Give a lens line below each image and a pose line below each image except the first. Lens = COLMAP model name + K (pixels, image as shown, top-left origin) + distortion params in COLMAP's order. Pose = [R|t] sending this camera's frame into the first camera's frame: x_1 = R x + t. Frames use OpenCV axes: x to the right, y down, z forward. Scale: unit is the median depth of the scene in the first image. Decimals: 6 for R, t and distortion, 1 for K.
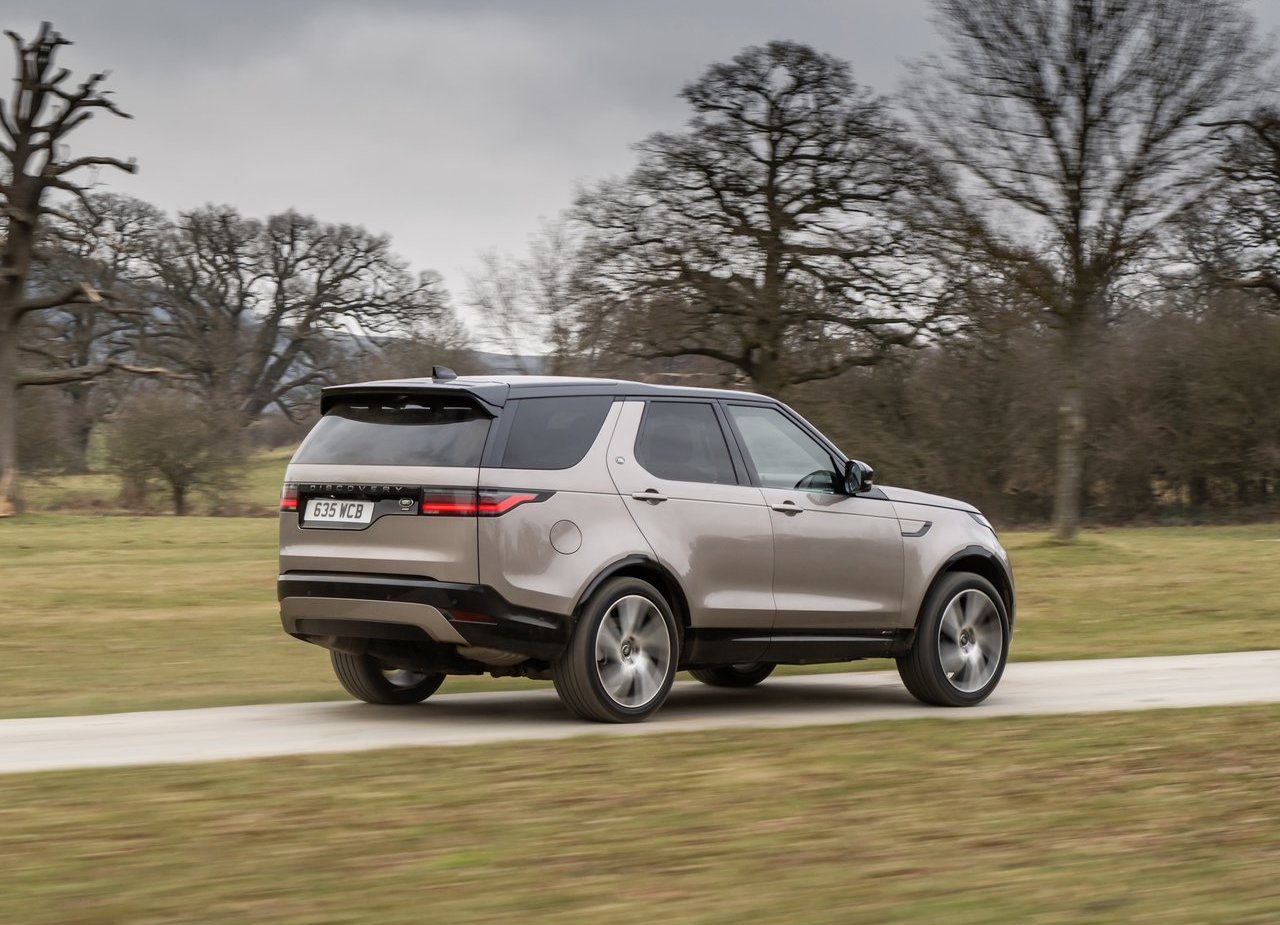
lens RADIAL K [[7616.7, 0, 639.8], [0, 7616.7, 460.5], [0, 0, 1]] dist [-4.134702, 0.000000]
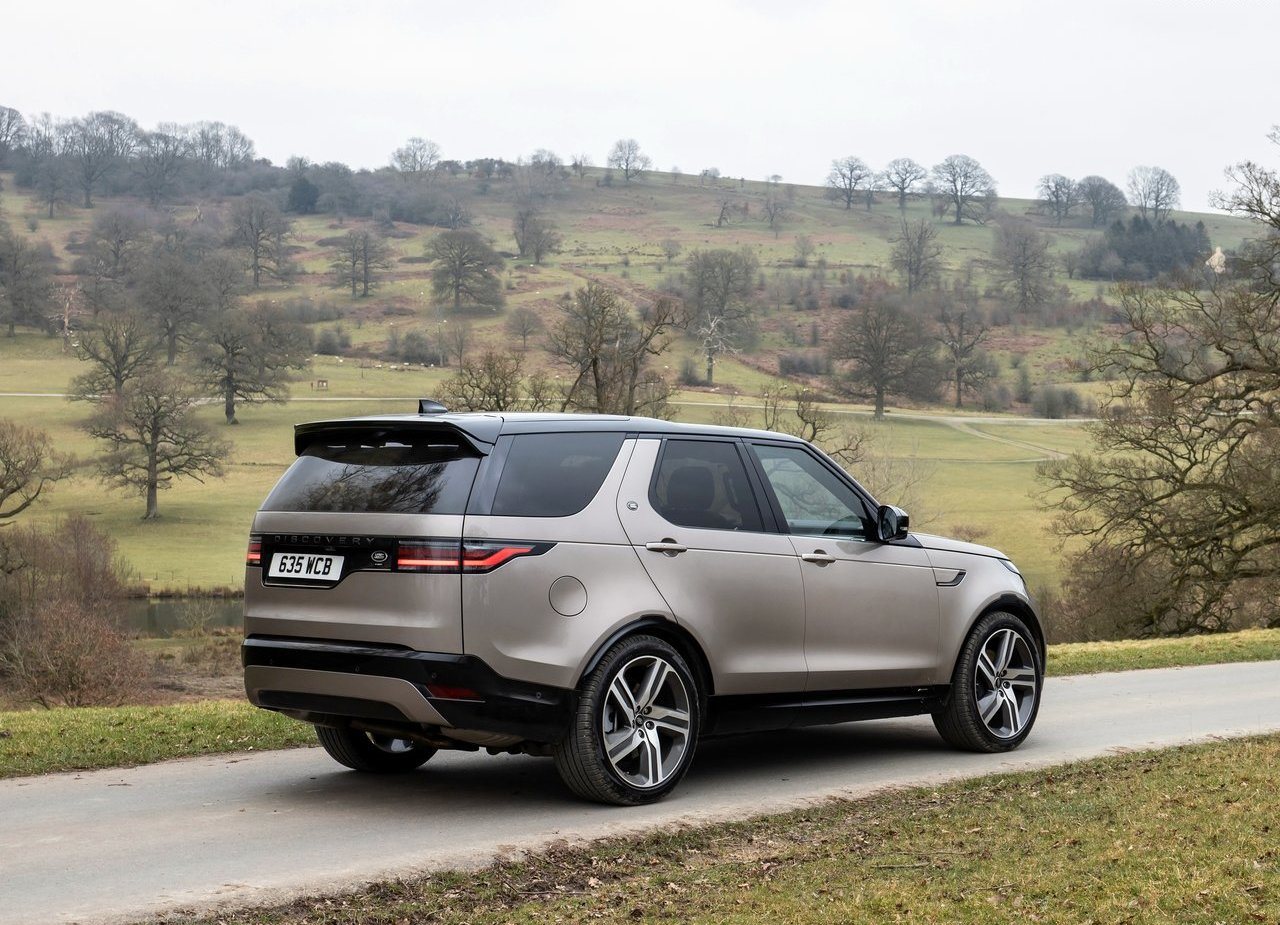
lens RADIAL K [[7616.7, 0, 638.4], [0, 7616.7, 467.0], [0, 0, 1]] dist [-4.134702, 0.000000]
pose [[0.999980, -0.006013, -0.002087, -0.000067], [0.006002, 0.999968, -0.005331, 0.000202], [0.002119, 0.005319, 0.999984, 0.132212]]
